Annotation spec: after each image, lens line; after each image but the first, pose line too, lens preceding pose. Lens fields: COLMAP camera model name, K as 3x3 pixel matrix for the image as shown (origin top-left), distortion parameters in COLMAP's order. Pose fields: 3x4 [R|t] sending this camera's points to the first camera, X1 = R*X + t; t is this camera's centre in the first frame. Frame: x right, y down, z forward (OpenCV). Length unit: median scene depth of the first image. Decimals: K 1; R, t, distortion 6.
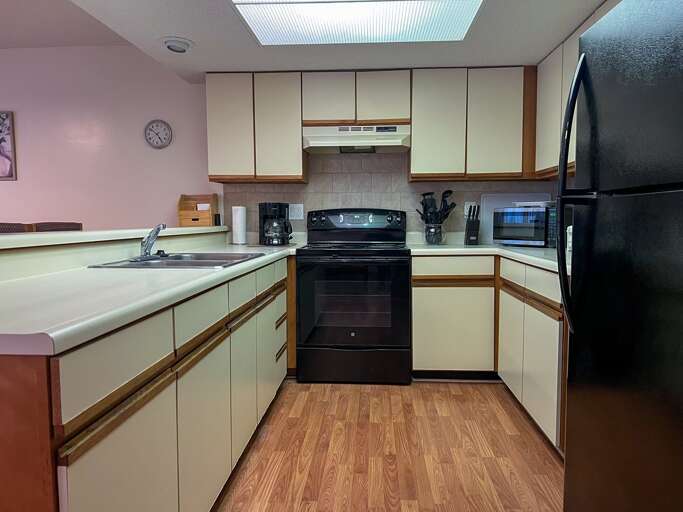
lens RADIAL K [[507.2, 0, 343.0], [0, 507.2, 276.0], [0, 0, 1]] dist [0.031417, -0.005319]
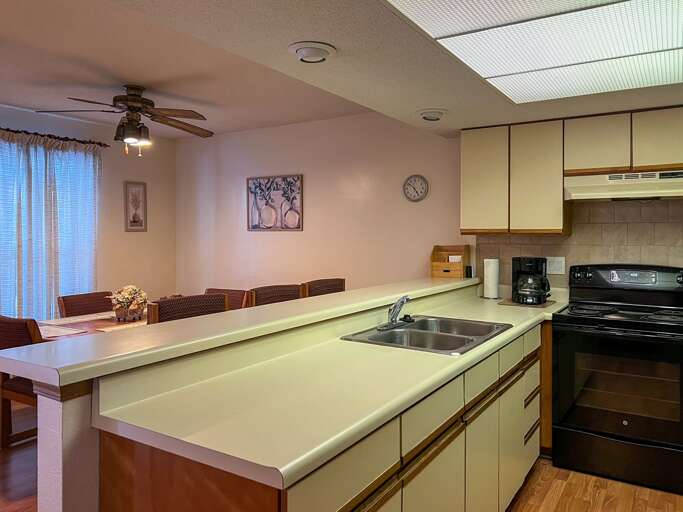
lens RADIAL K [[523.1, 0, 349.2], [0, 523.1, 251.3], [0, 0, 1]] dist [0.081272, -0.082521]
pose [[0.879863, 0.010028, -0.475122, 0.031560], [-0.042111, 0.997490, -0.056931, -0.088029], [0.473359, 0.070099, 0.878076, 0.003994]]
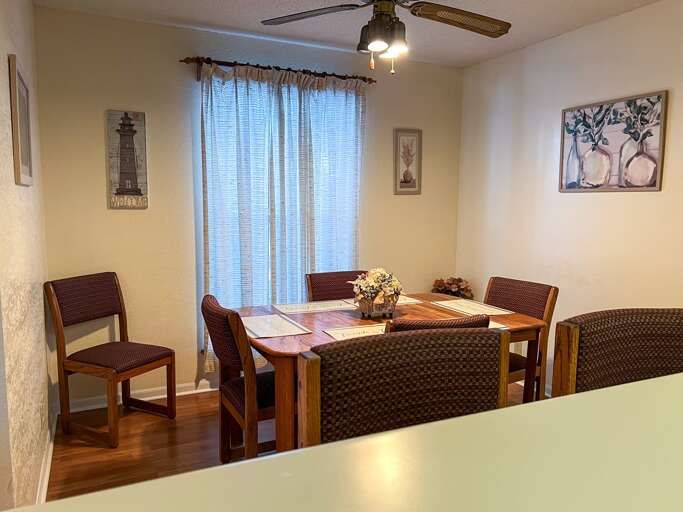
lens RADIAL K [[523.1, 0, 349.2], [0, 523.1, 251.3], [0, 0, 1]] dist [0.081272, -0.082521]
pose [[0.491515, 0.078359, -0.867337, -0.253008], [-0.090738, 0.995131, 0.038483, -0.110614], [0.866129, 0.059786, 0.496232, 0.342854]]
